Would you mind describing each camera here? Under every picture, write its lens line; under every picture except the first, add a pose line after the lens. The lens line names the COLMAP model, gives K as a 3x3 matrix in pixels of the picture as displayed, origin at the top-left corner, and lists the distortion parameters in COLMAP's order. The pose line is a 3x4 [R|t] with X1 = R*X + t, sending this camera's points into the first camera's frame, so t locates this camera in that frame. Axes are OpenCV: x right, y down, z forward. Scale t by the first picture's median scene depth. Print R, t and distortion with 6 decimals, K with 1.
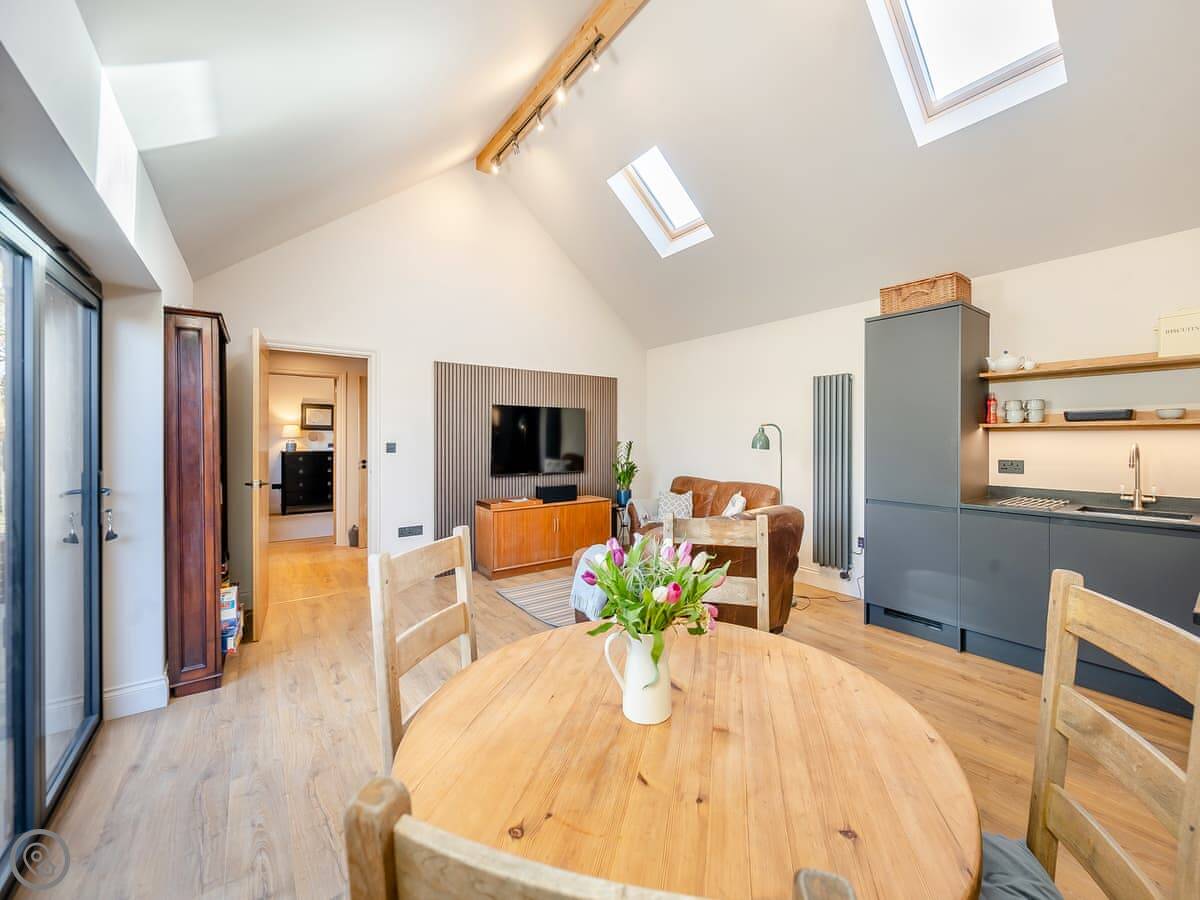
lens RADIAL K [[470.2, 0, 602.4], [0, 470.2, 441.7], [0, 0, 1]] dist [-0.006135, 0.000857]
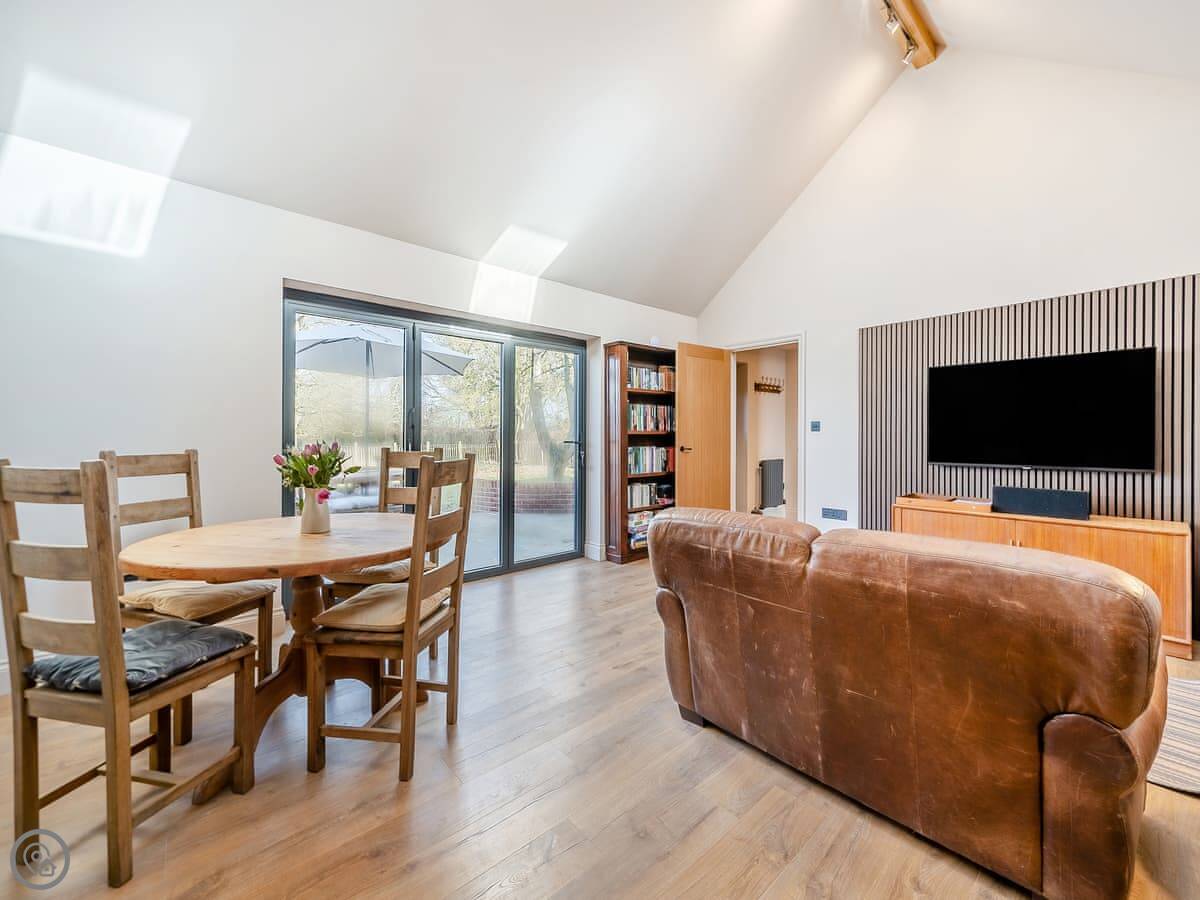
lens RADIAL K [[470.2, 0, 603.9], [0, 470.2, 440.6], [0, 0, 1]] dist [-0.006135, 0.000857]
pose [[0.082770, 0.010256, -0.996516, 0.509922], [-0.009913, 0.999906, 0.009468, 0.038159], [0.996519, 0.009095, 0.082864, 0.461409]]
